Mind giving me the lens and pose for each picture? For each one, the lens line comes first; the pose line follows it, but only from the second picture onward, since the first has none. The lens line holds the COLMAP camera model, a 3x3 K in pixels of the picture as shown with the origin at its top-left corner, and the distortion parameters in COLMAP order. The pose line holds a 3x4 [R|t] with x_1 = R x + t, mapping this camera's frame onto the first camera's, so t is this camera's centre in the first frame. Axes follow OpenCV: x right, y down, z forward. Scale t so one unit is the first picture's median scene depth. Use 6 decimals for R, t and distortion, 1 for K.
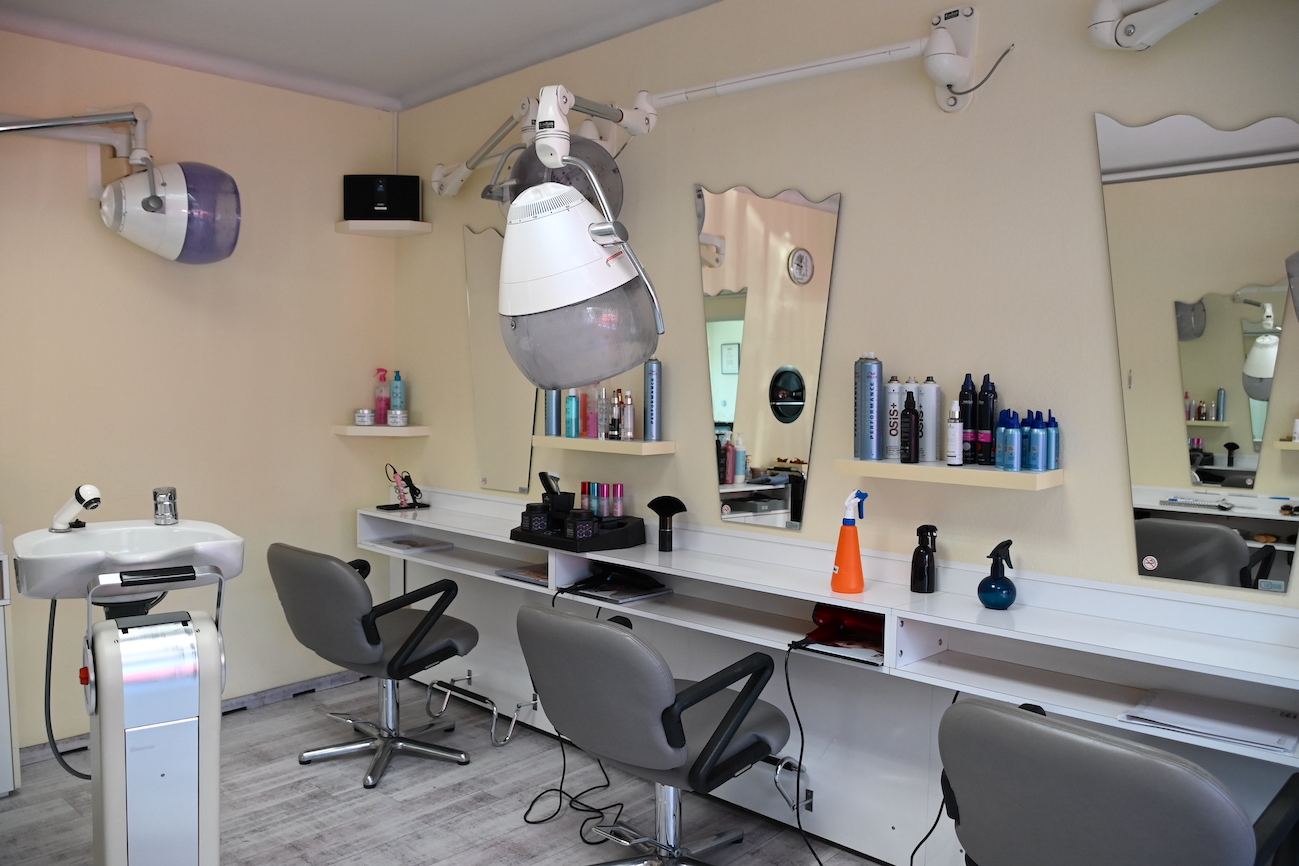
lens RADIAL K [[1034.1, 0, 649.5], [0, 1034.1, 433.0], [0, 0, 1]] dist [-0.056985, -0.009555]
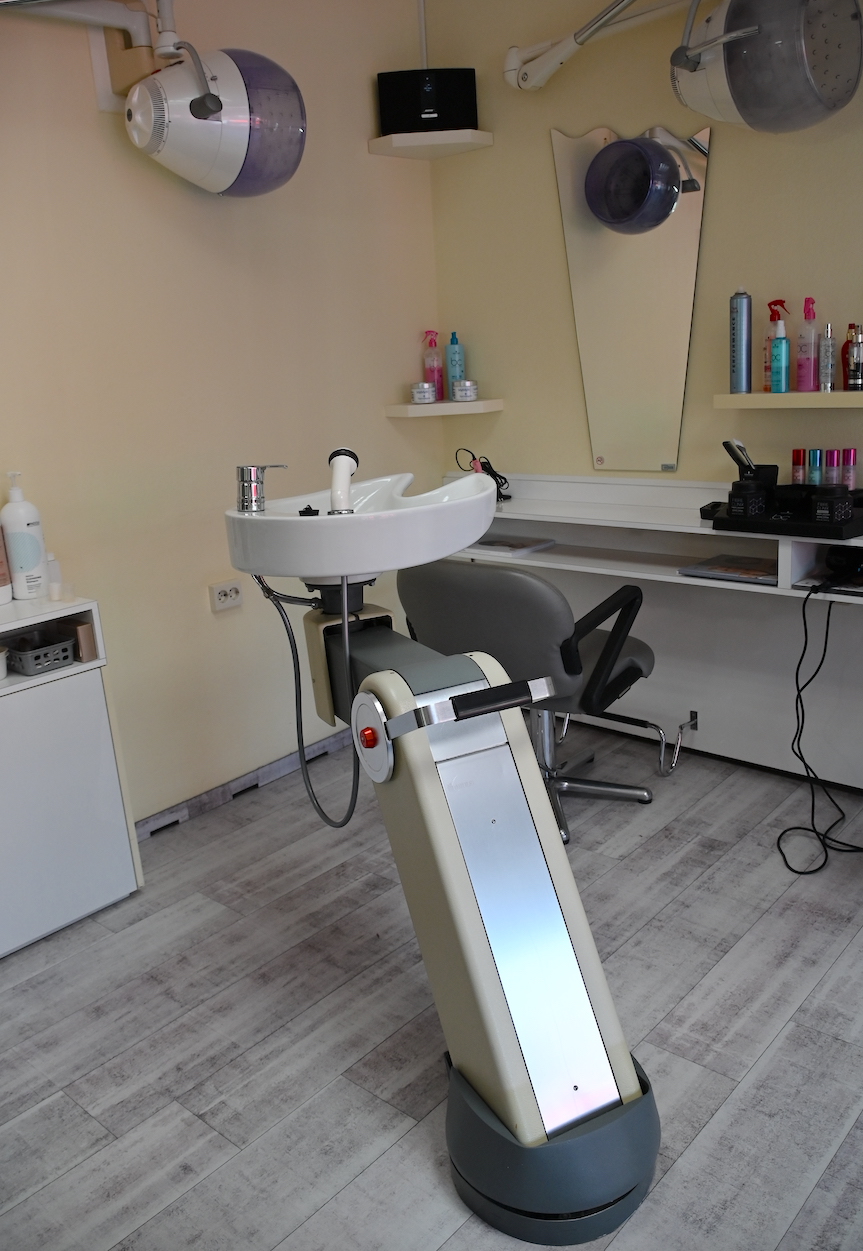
lens RADIAL K [[1036.4, 0, 431.5], [0, 1036.4, 625.5], [0, 0, 1]] dist [-0.046746, -0.001805]
pose [[0.997276, -0.073061, -0.010135, -0.334822], [0.073611, 0.977068, 0.199797, 0.001438], [-0.004694, -0.199999, 0.979785, 0.205369]]
